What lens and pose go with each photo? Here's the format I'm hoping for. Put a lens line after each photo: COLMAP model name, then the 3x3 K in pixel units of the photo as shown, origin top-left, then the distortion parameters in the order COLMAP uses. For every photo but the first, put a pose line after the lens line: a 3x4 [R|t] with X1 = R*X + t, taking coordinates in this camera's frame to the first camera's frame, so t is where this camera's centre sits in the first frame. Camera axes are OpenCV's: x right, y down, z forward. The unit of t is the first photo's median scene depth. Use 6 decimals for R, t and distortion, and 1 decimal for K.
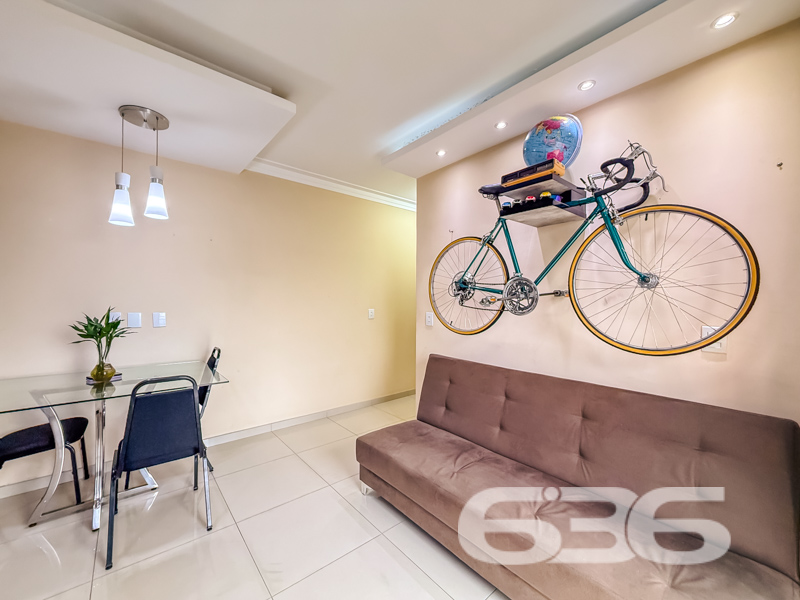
lens RADIAL K [[326.9, 0, 398.6], [0, 326.9, 300.3], [0, 0, 1]] dist [-0.002442, -0.000246]
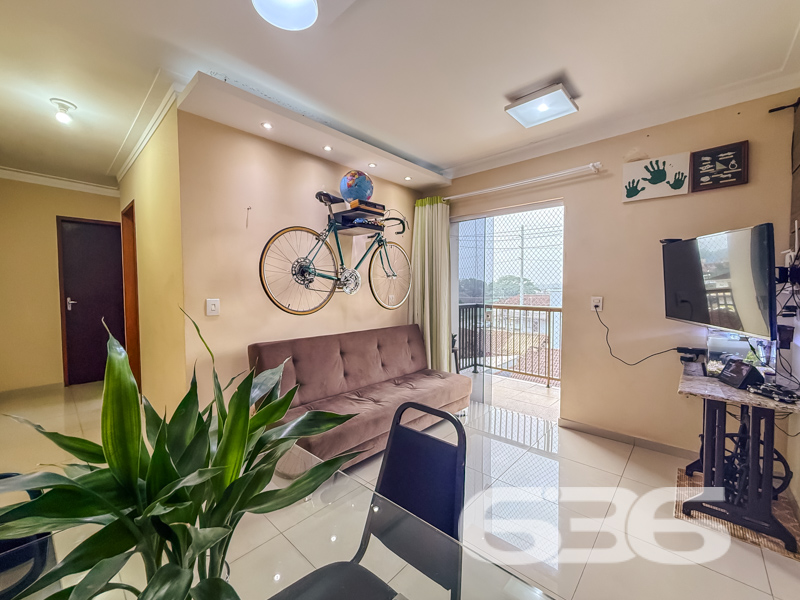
lens RADIAL K [[326.9, 0, 398.6], [0, 326.9, 300.3], [0, 0, 1]] dist [-0.002442, -0.000246]
pose [[-0.121772, -0.044924, 0.991541, -1.007928], [-0.004853, 0.998990, 0.044666, 0.003323], [-0.992546, 0.000627, -0.121867, 0.866934]]
